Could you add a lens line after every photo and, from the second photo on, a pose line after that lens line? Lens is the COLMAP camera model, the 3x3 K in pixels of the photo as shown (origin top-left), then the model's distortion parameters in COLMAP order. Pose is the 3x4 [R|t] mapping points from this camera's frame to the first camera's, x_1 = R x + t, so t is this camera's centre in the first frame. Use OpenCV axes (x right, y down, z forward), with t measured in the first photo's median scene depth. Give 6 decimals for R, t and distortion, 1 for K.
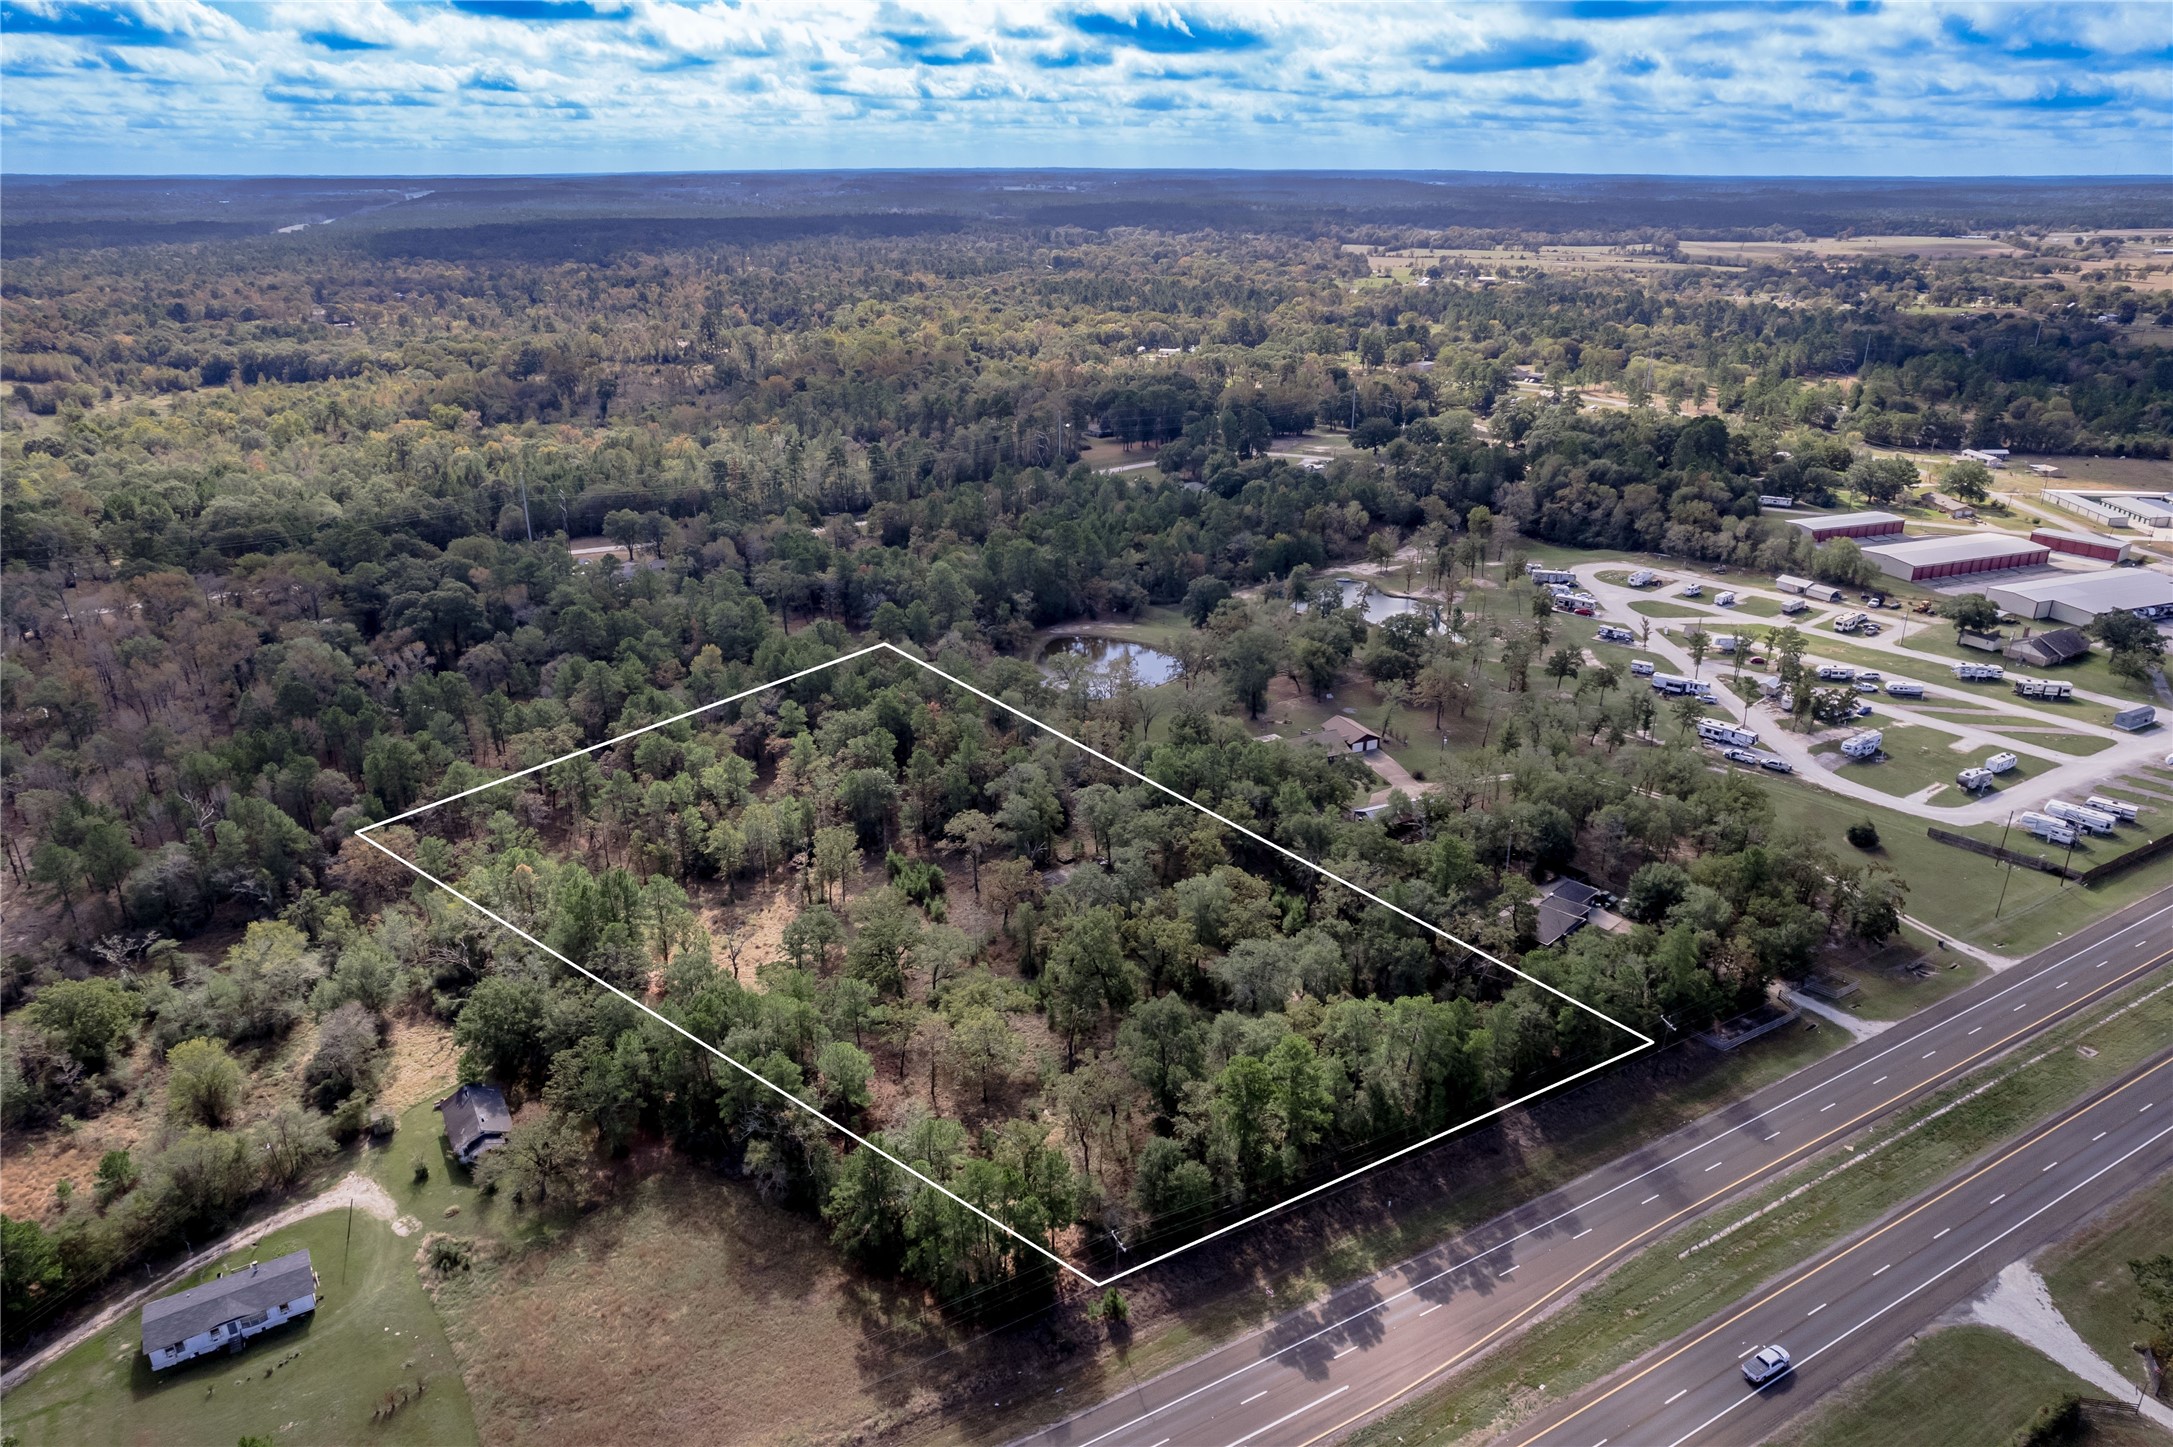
lens RADIAL K [[1396.7, 0, 1086.5], [0, 1396.7, 723.5], [0, 0, 1]] dist [-0.066891, 0.054345]
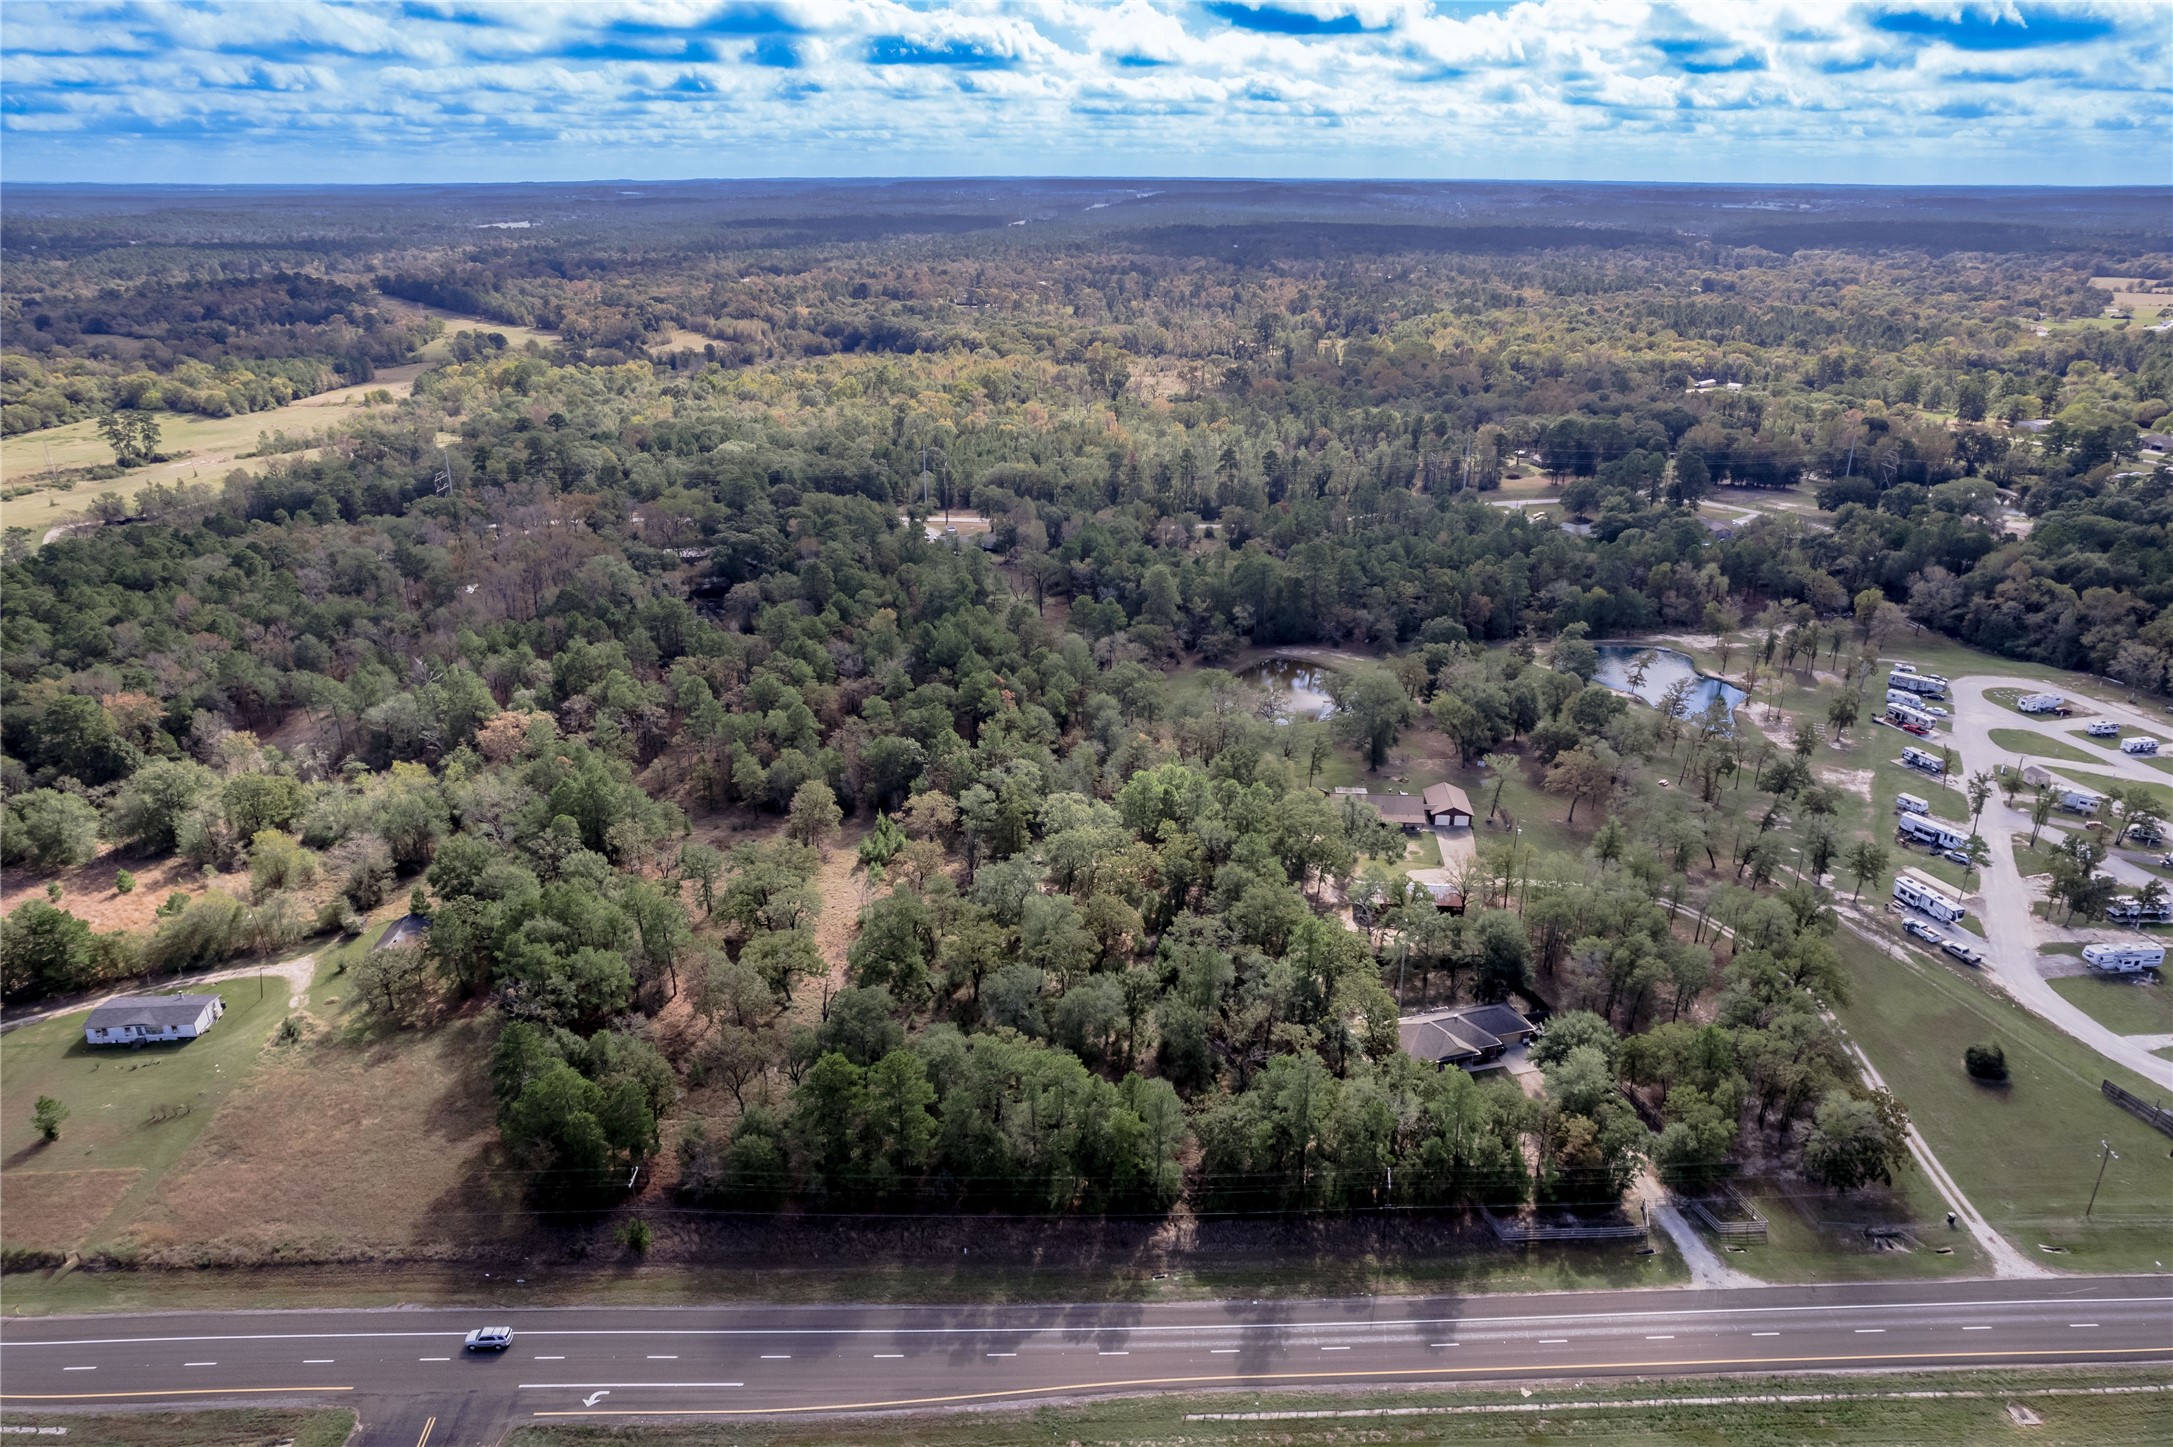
lens RADIAL K [[1385.1, 0, 1086.5], [0, 1385.1, 723.5], [0, 0, 1]] dist [-0.075829, 0.063110]
pose [[0.883775, 0.175487, -0.433758, 0.372667], [-0.176550, 0.983550, 0.038200, -0.038449], [0.433327, 0.042820, 0.900219, 0.092943]]
